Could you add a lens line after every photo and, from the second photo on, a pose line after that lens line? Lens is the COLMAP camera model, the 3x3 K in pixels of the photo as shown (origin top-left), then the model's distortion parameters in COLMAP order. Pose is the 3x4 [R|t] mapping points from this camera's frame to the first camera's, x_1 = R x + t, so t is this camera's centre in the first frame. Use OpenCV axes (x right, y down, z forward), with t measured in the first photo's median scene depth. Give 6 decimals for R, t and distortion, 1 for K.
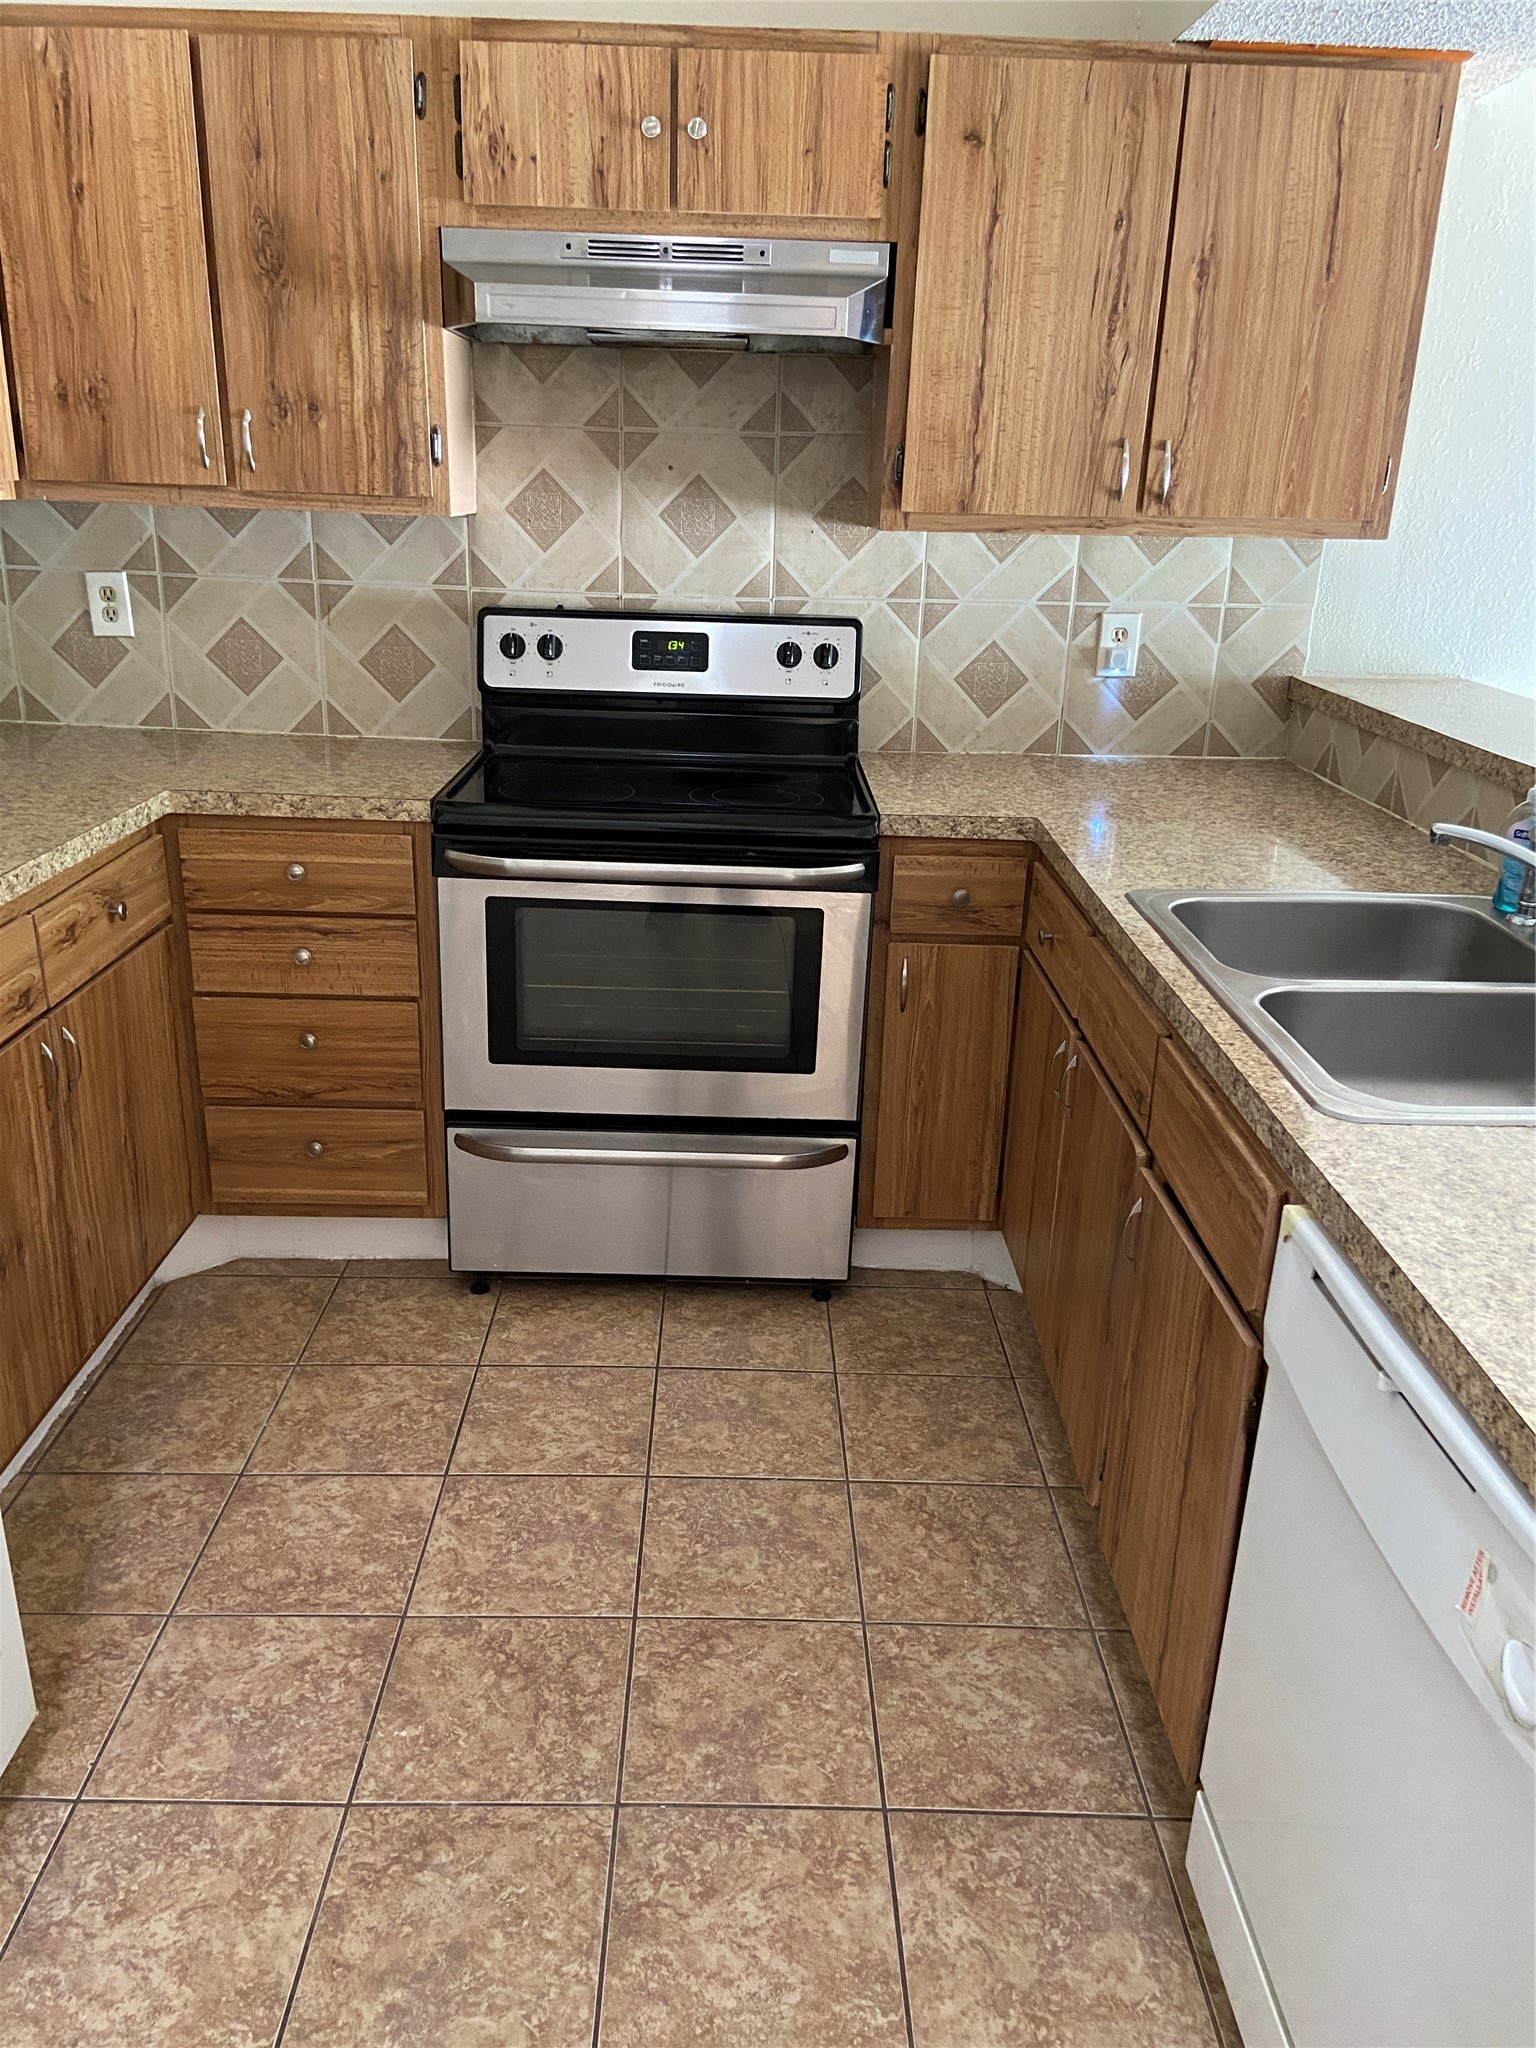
lens RADIAL K [[1532.3, 0, 750.4], [0, 1532.3, 1043.4], [0, 0, 1]] dist [0.125497, -0.158579]
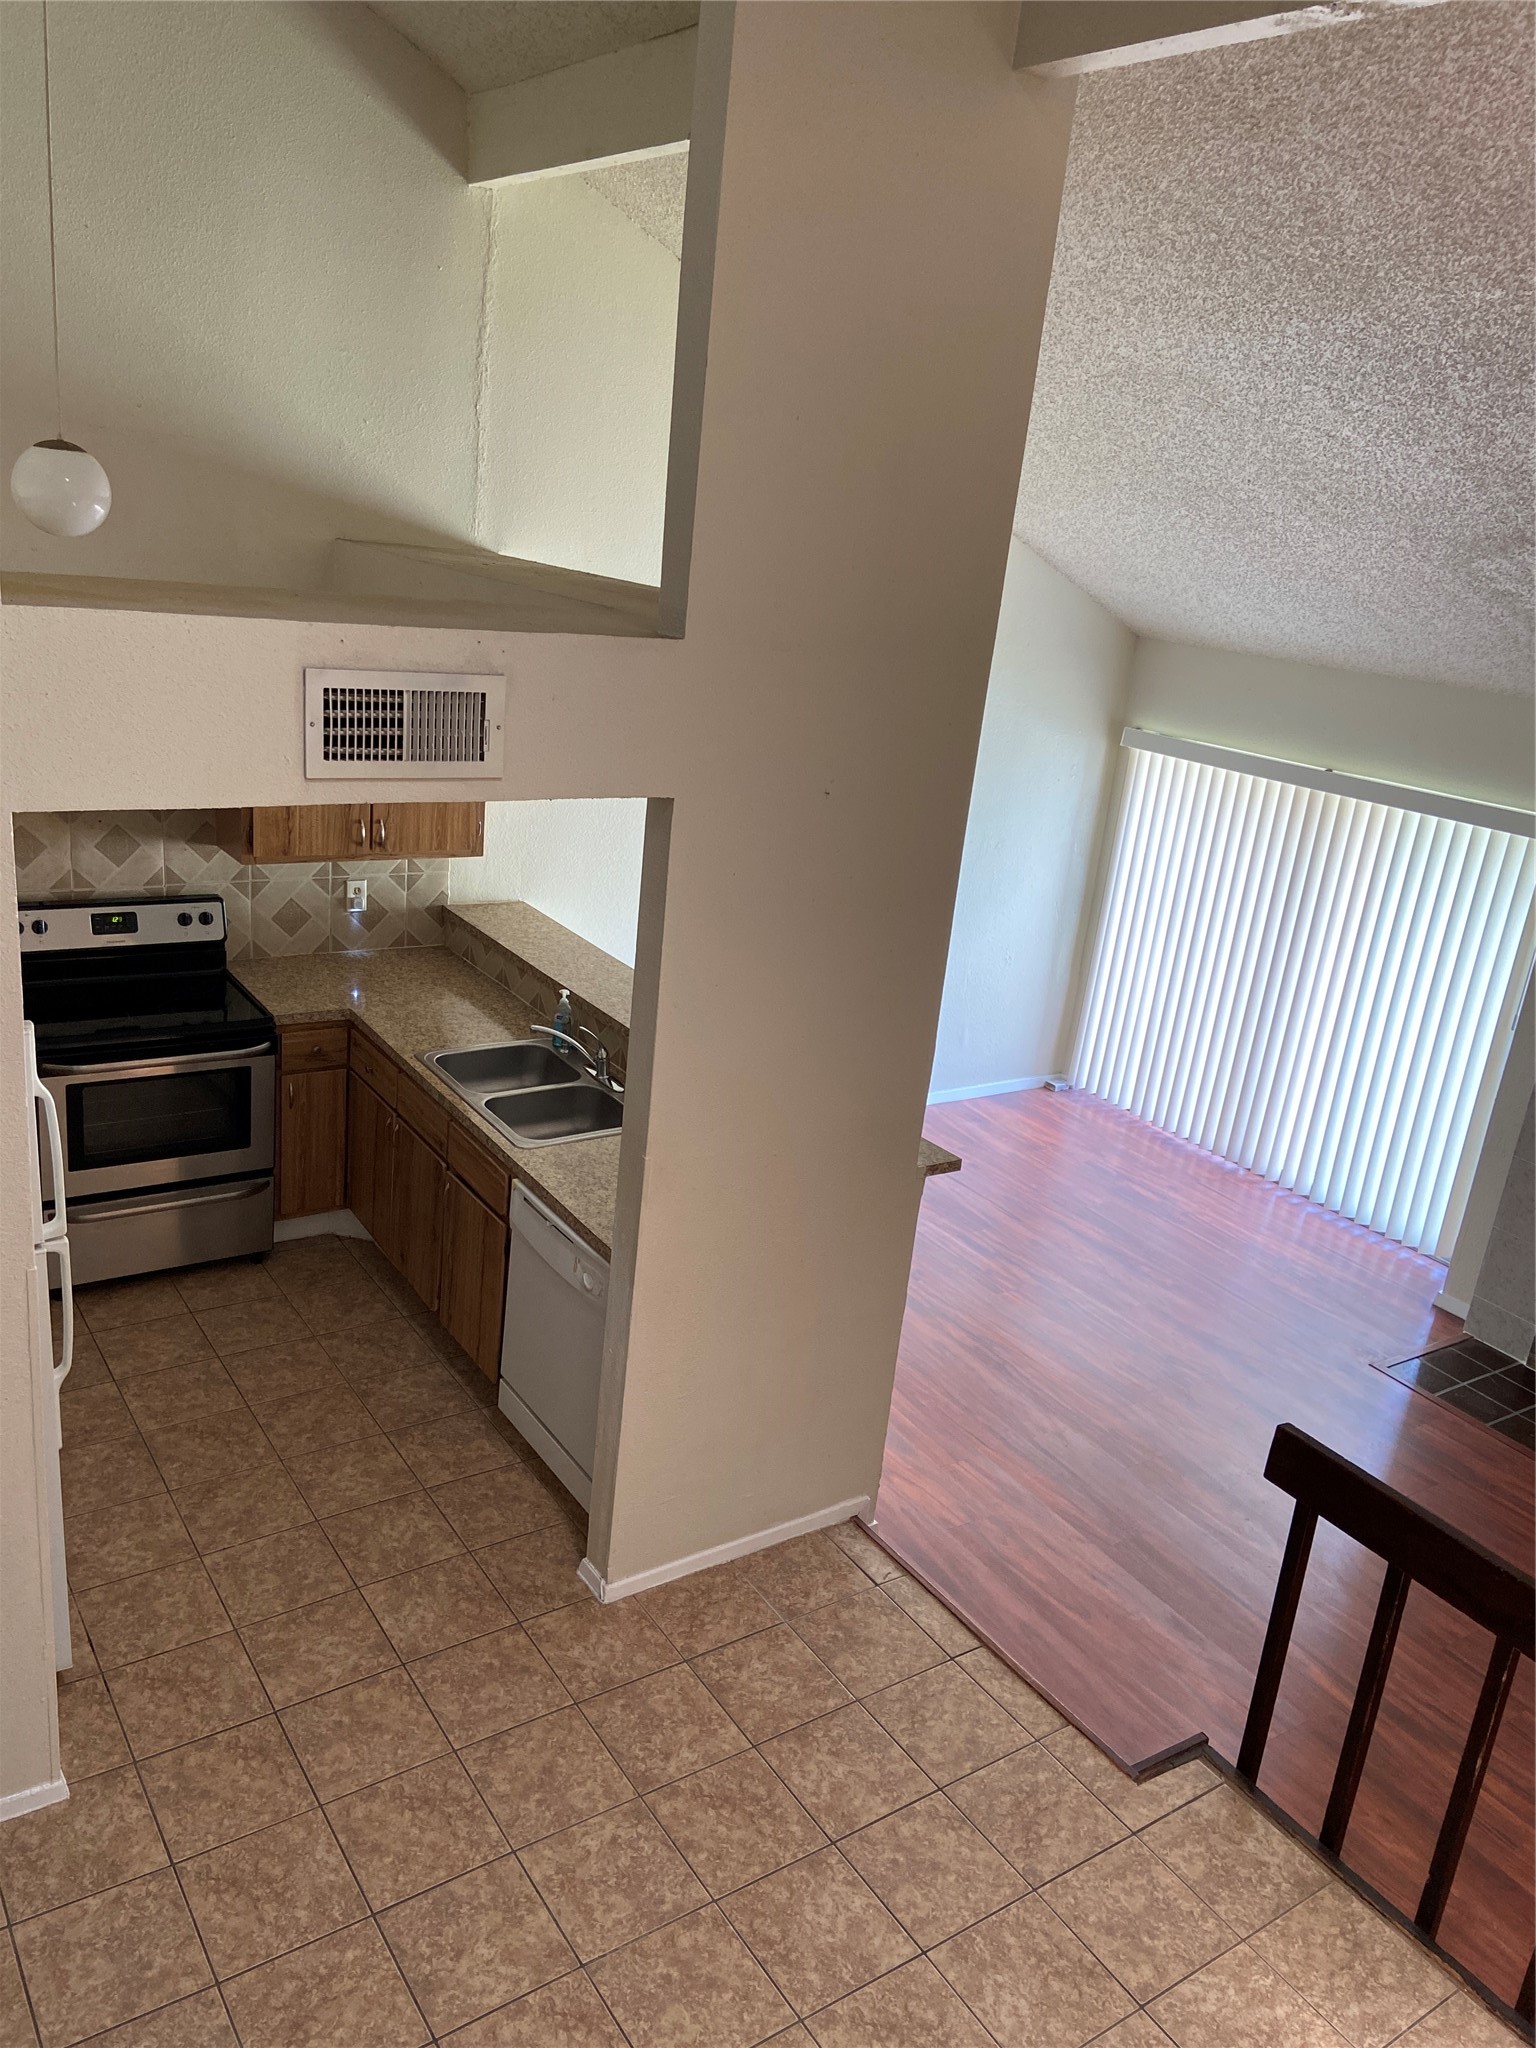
lens RADIAL K [[1532.3, 0, 750.4], [0, 1532.3, 1043.4], [0, 0, 1]] dist [0.125497, -0.158579]
pose [[0.830993, -0.129396, 0.541023, -0.482632], [0.112773, 0.991562, 0.063936, -0.166820], [-0.544731, 0.007883, 0.838574, -1.005538]]
